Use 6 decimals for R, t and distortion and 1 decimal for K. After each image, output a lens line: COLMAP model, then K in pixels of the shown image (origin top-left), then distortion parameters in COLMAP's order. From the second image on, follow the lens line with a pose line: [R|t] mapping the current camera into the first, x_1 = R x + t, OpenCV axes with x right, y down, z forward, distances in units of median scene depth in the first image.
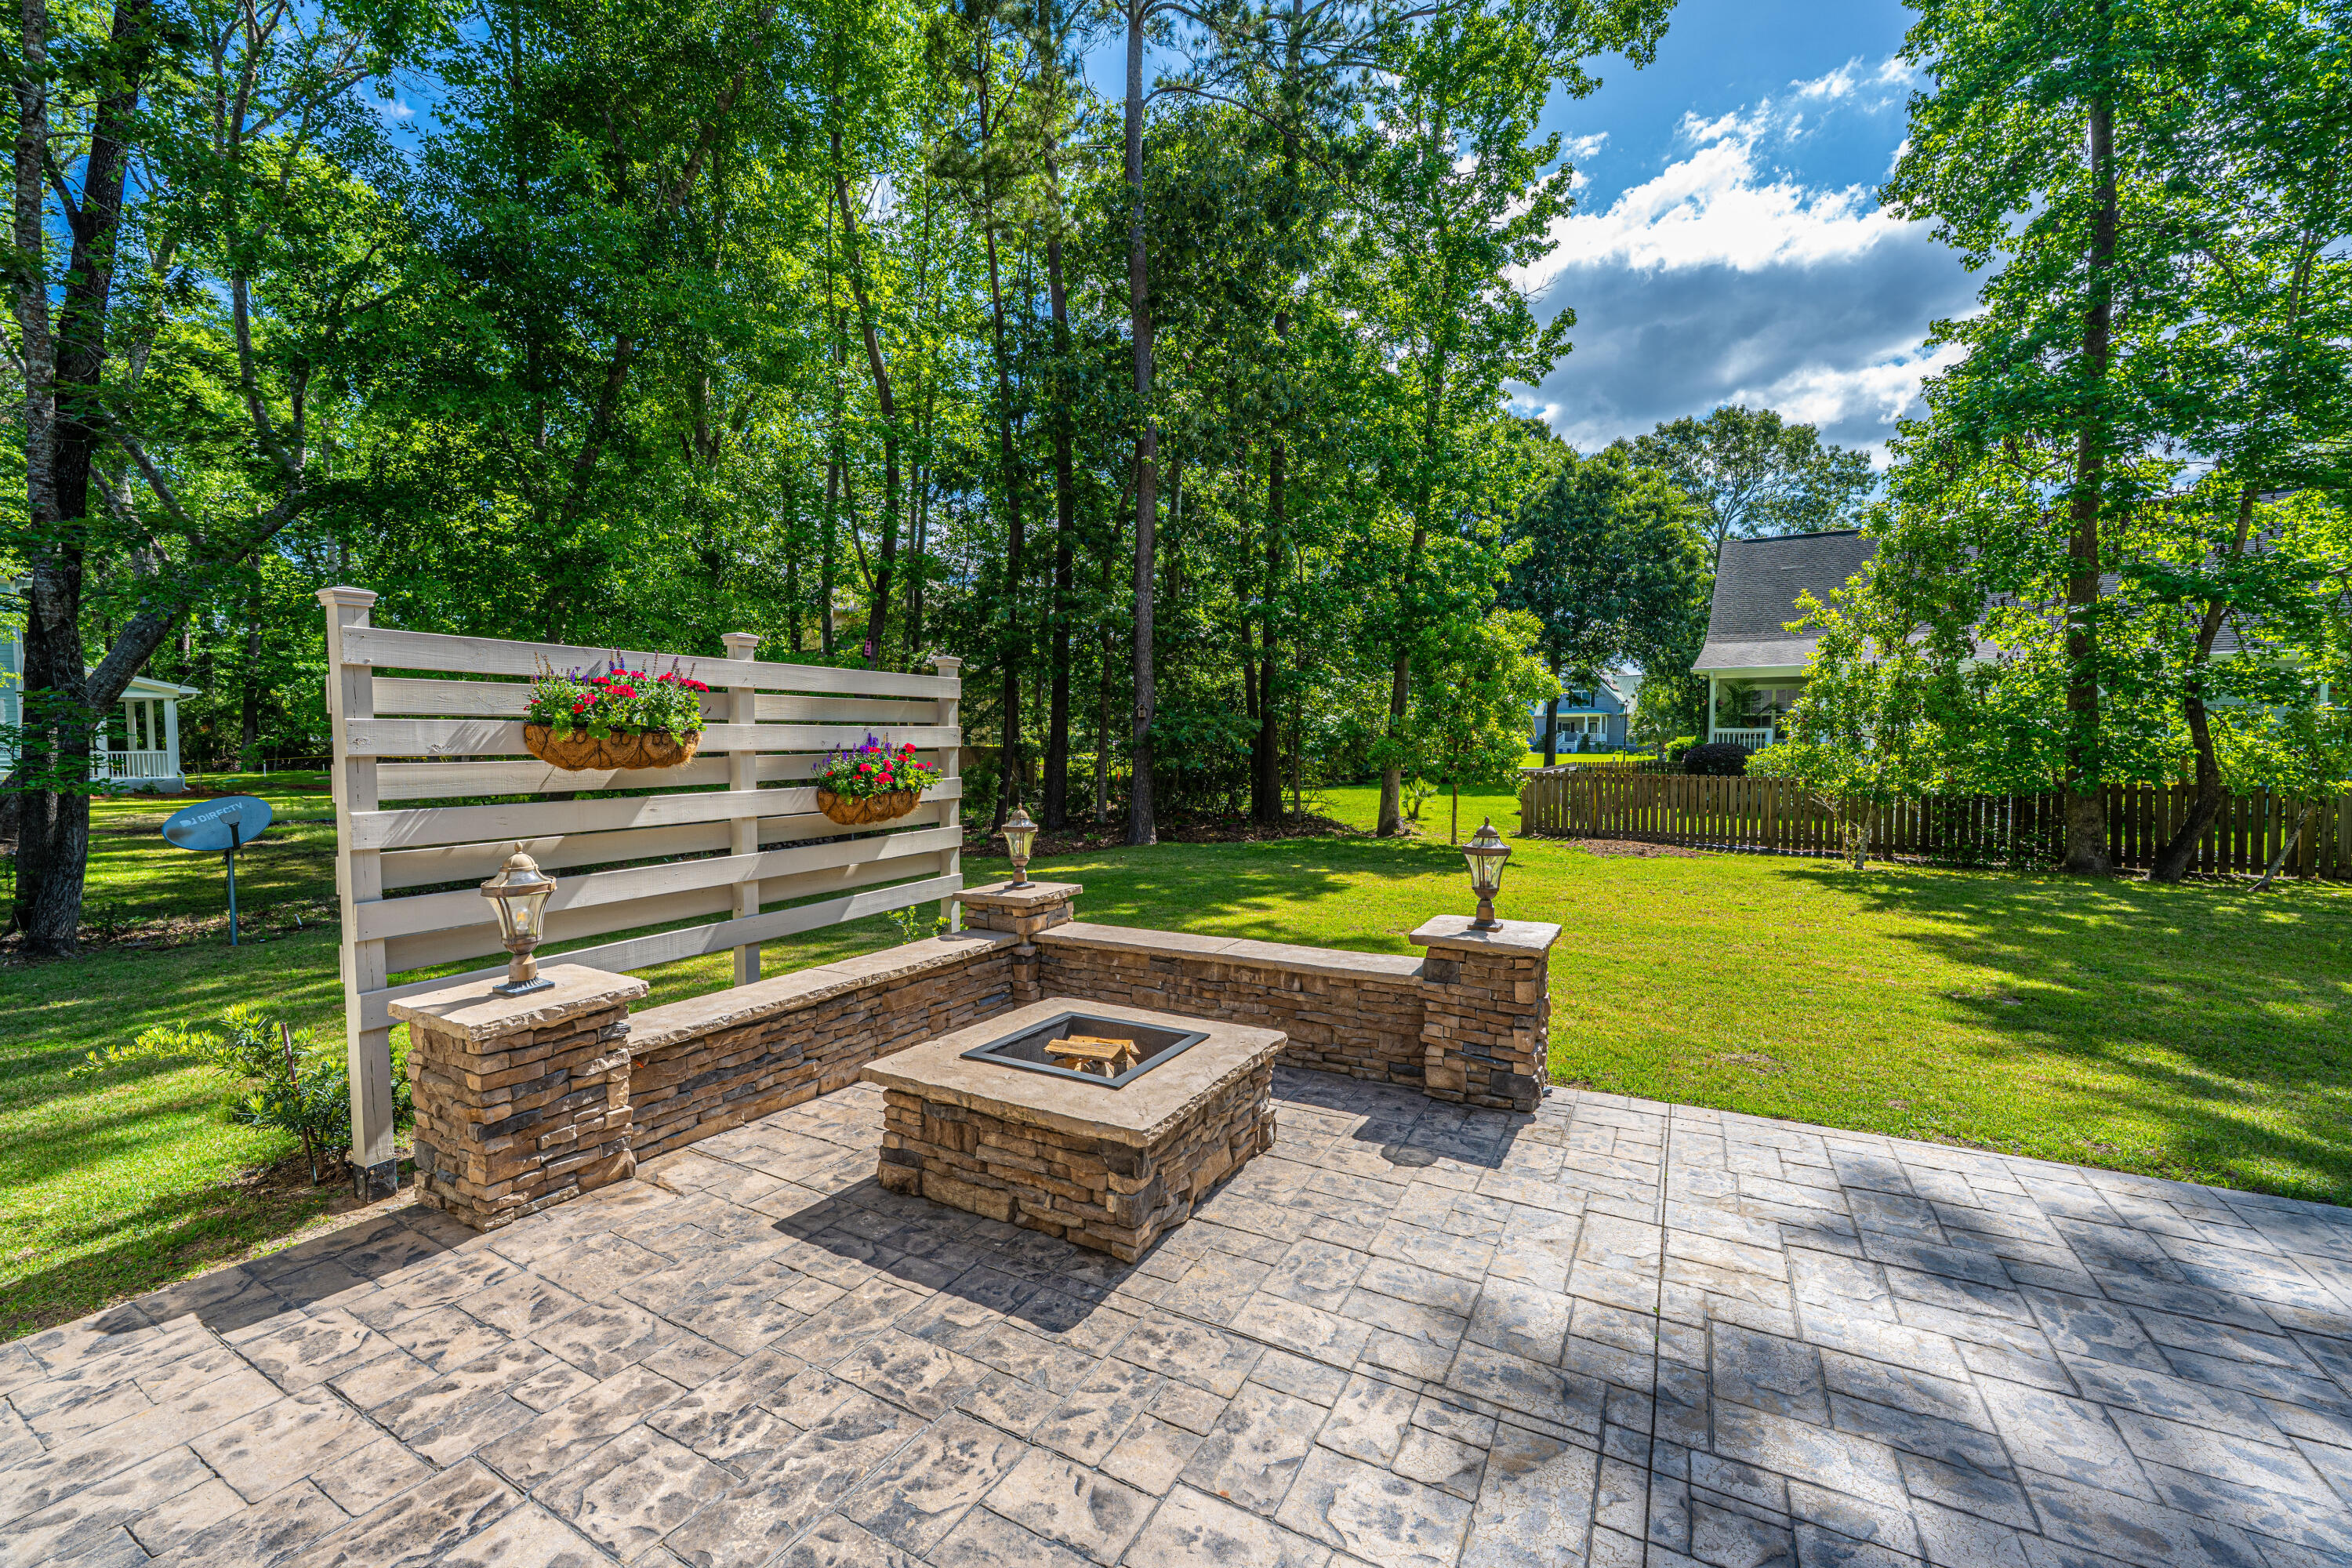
lens RADIAL K [[933.4, 0, 1172.4], [0, 933.4, 769.6], [0, 0, 1]] dist [-0.001550, -0.000141]
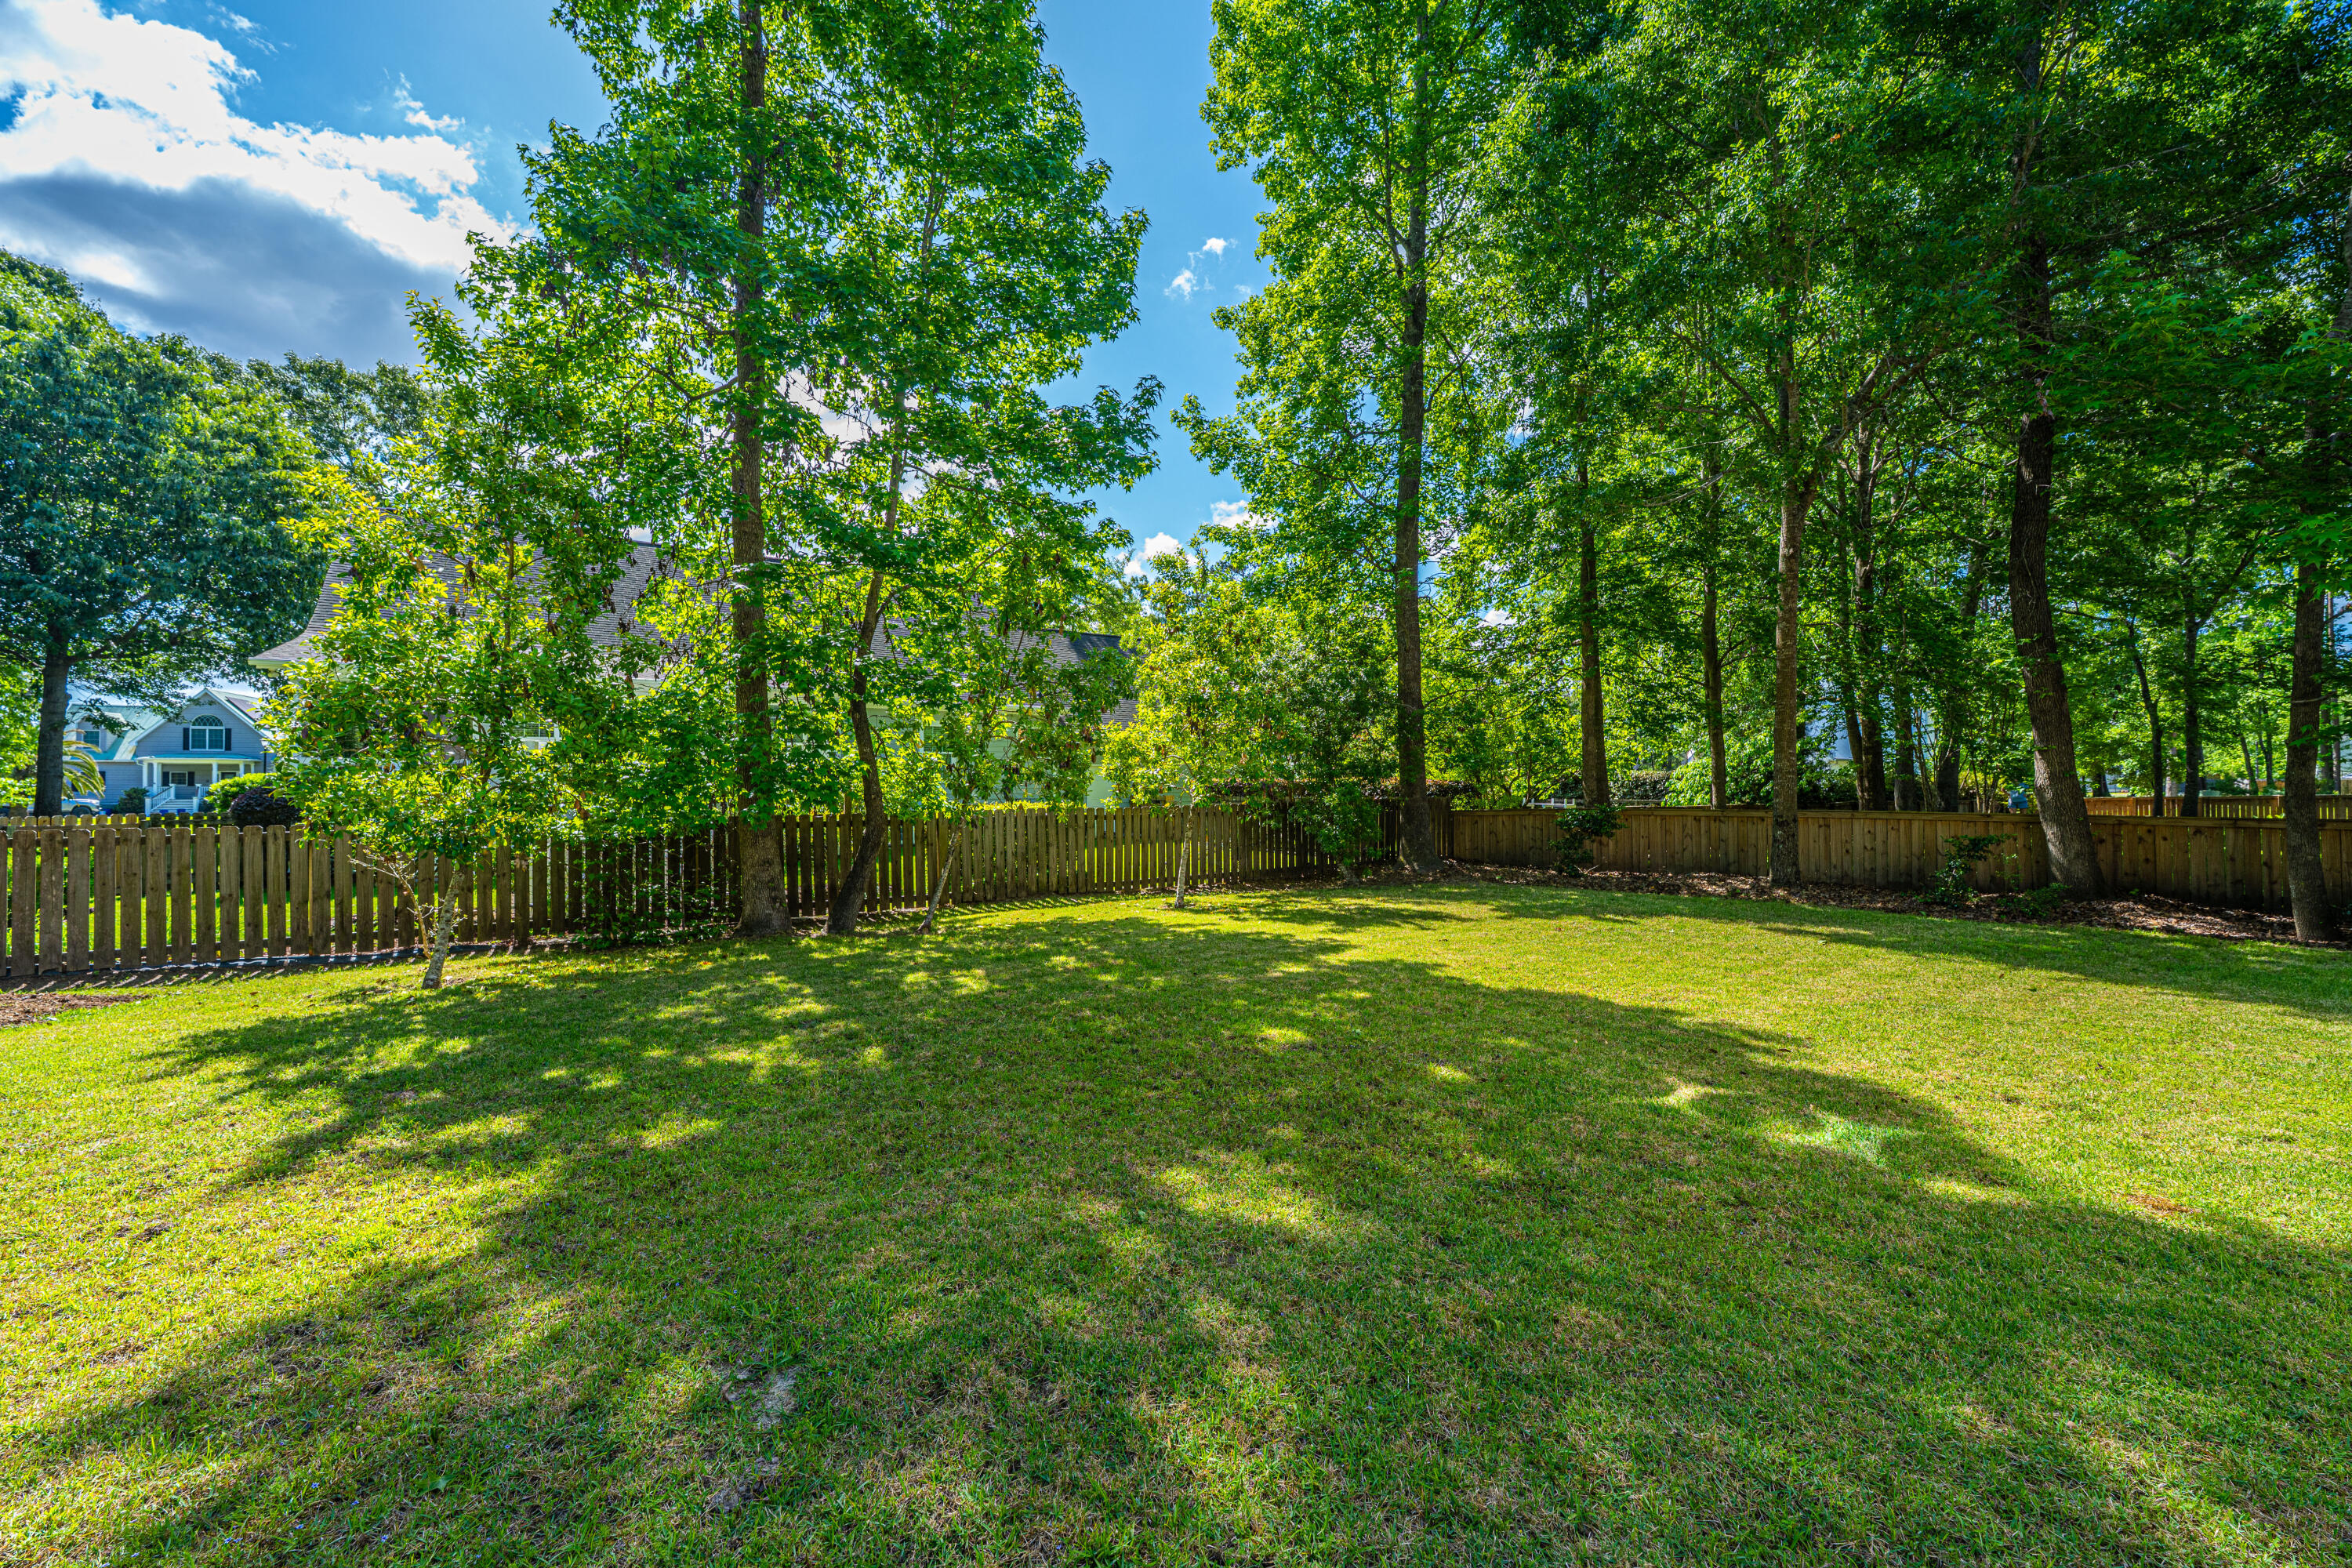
lens RADIAL K [[936.4, 0, 1176.0], [0, 936.4, 784.0], [0, 0, 1]] dist [-0.001562, -0.000144]
pose [[0.375108, 0.004347, 0.926971, 0.453835], [0.040823, 0.998941, -0.021204, 0.022474], [-0.926082, 0.045796, 0.374534, 0.452898]]
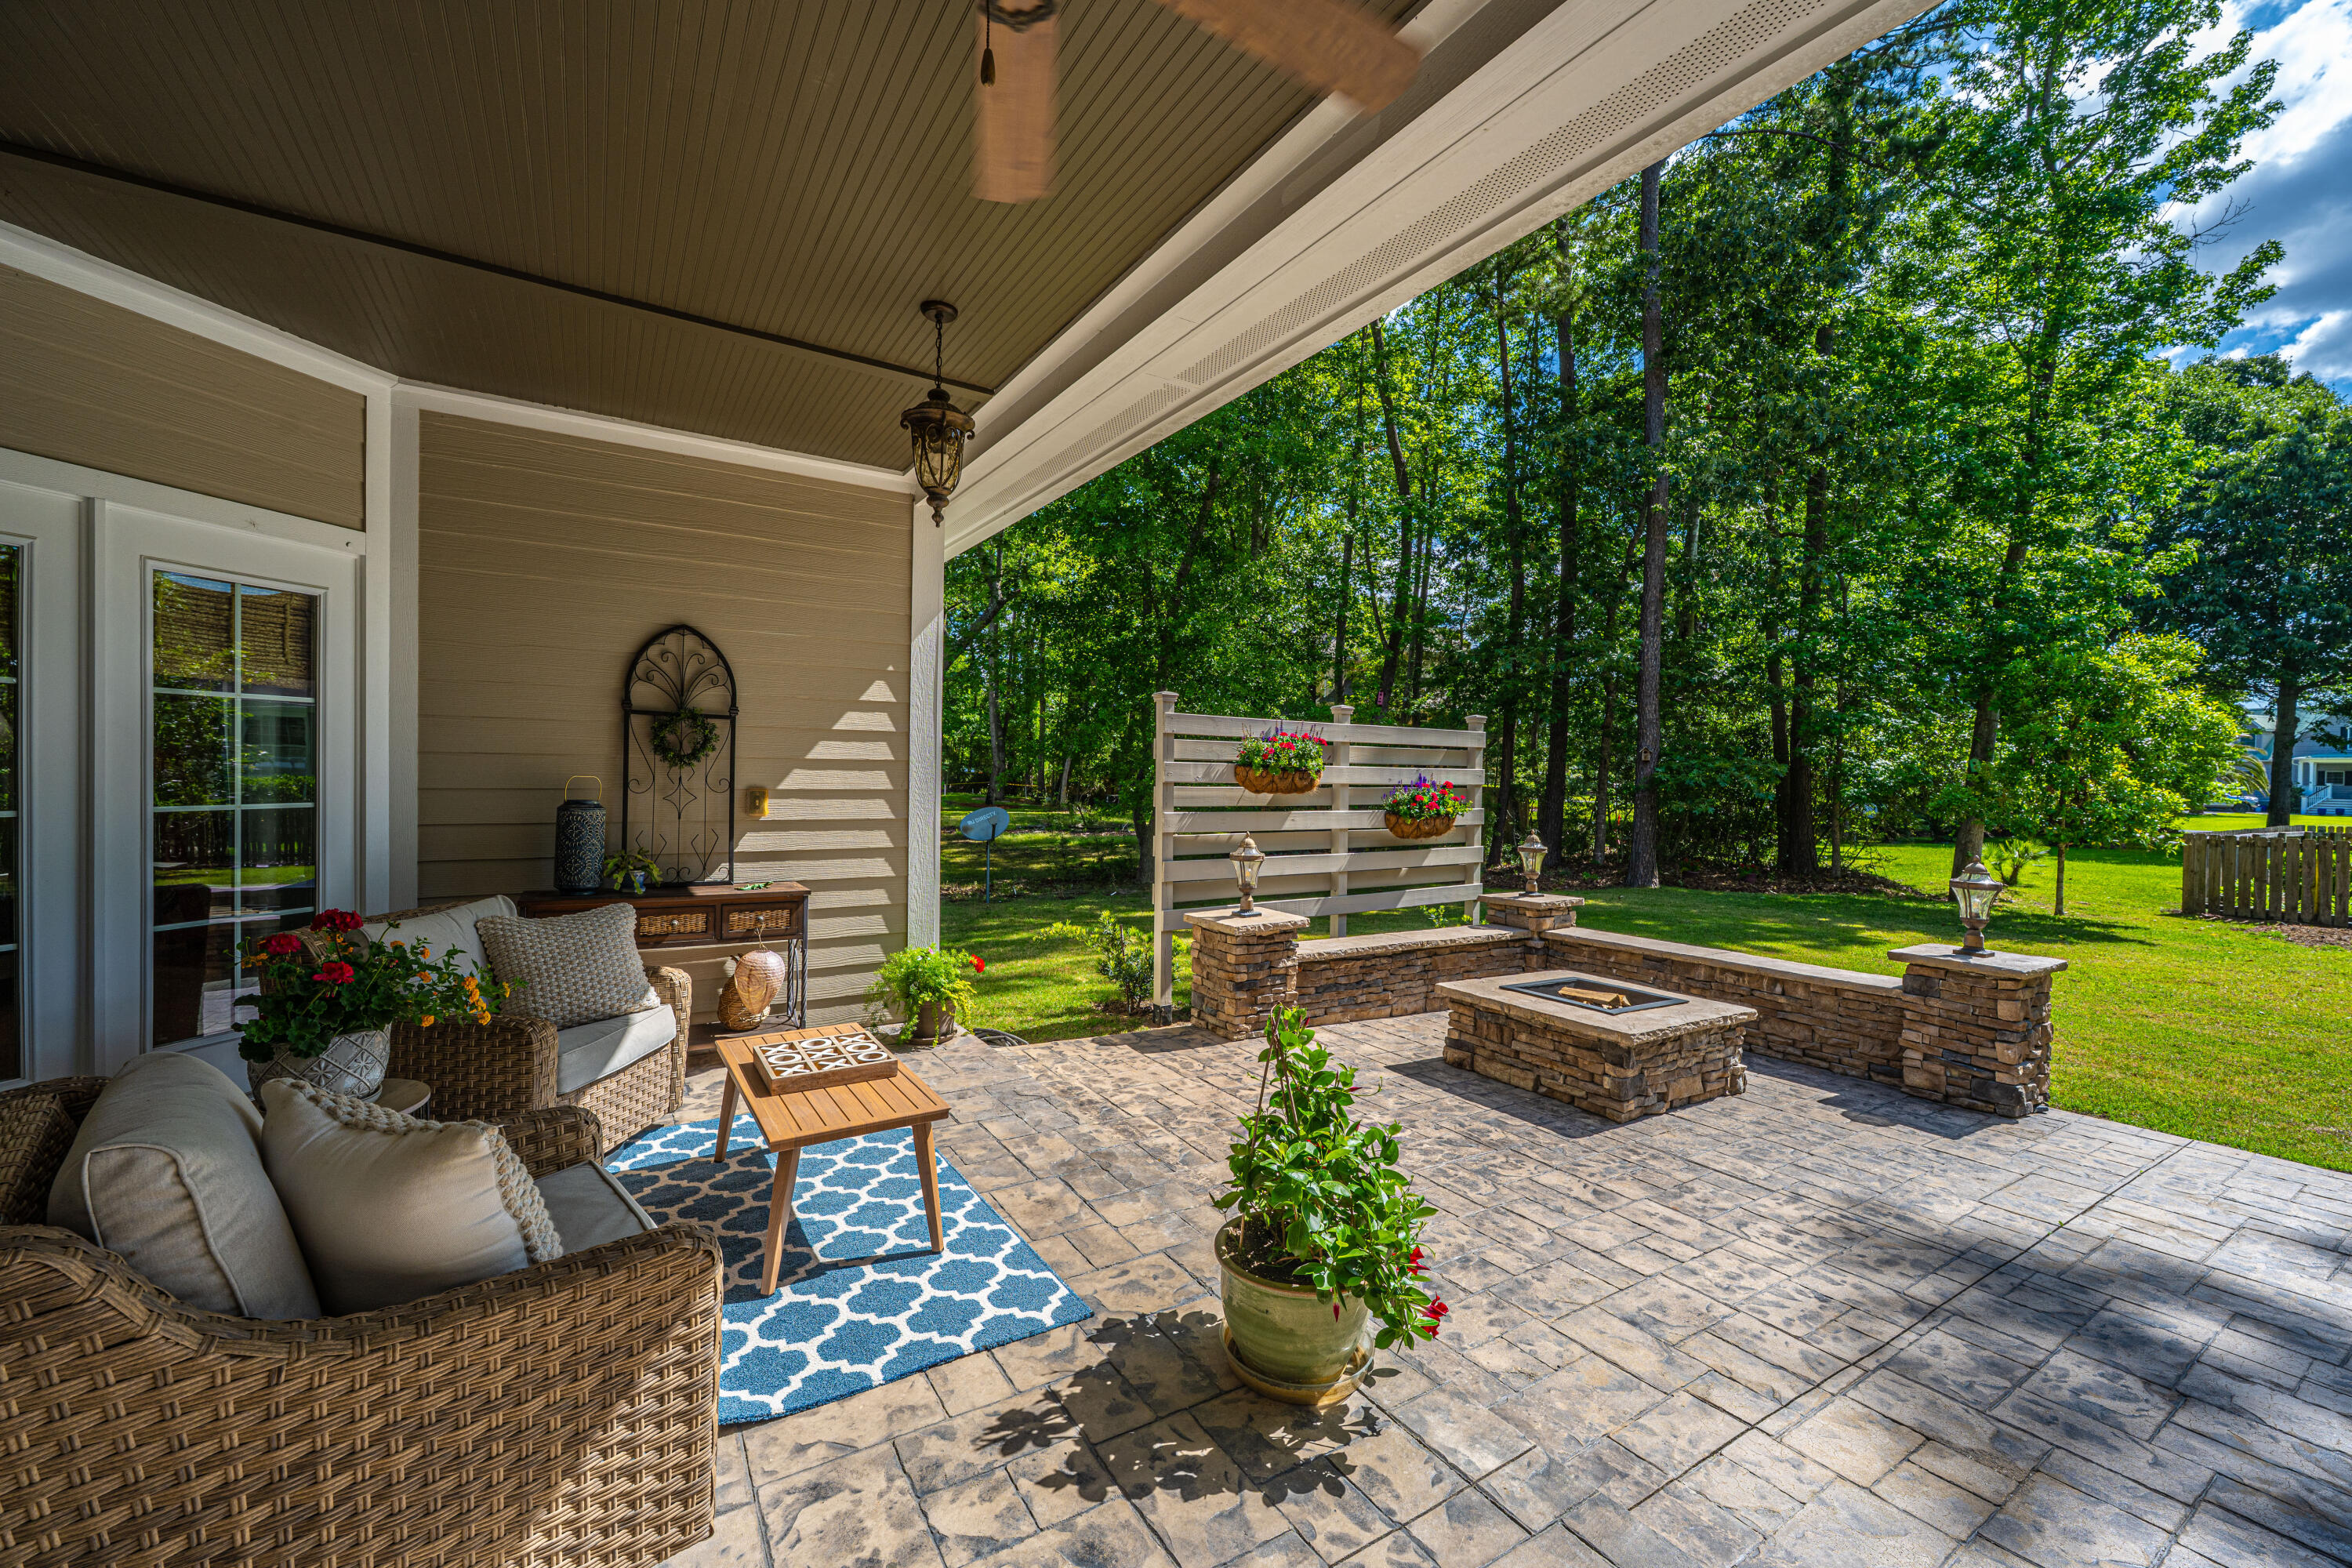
lens RADIAL K [[936.4, 0, 1176.0], [0, 936.4, 784.0], [0, 0, 1]] dist [-0.001562, -0.000144]
pose [[0.877235, 0.020587, -0.479619, 0.009980], [-0.033546, 0.999267, -0.018465, 0.006353], [0.478887, 0.032288, 0.877282, -0.170948]]
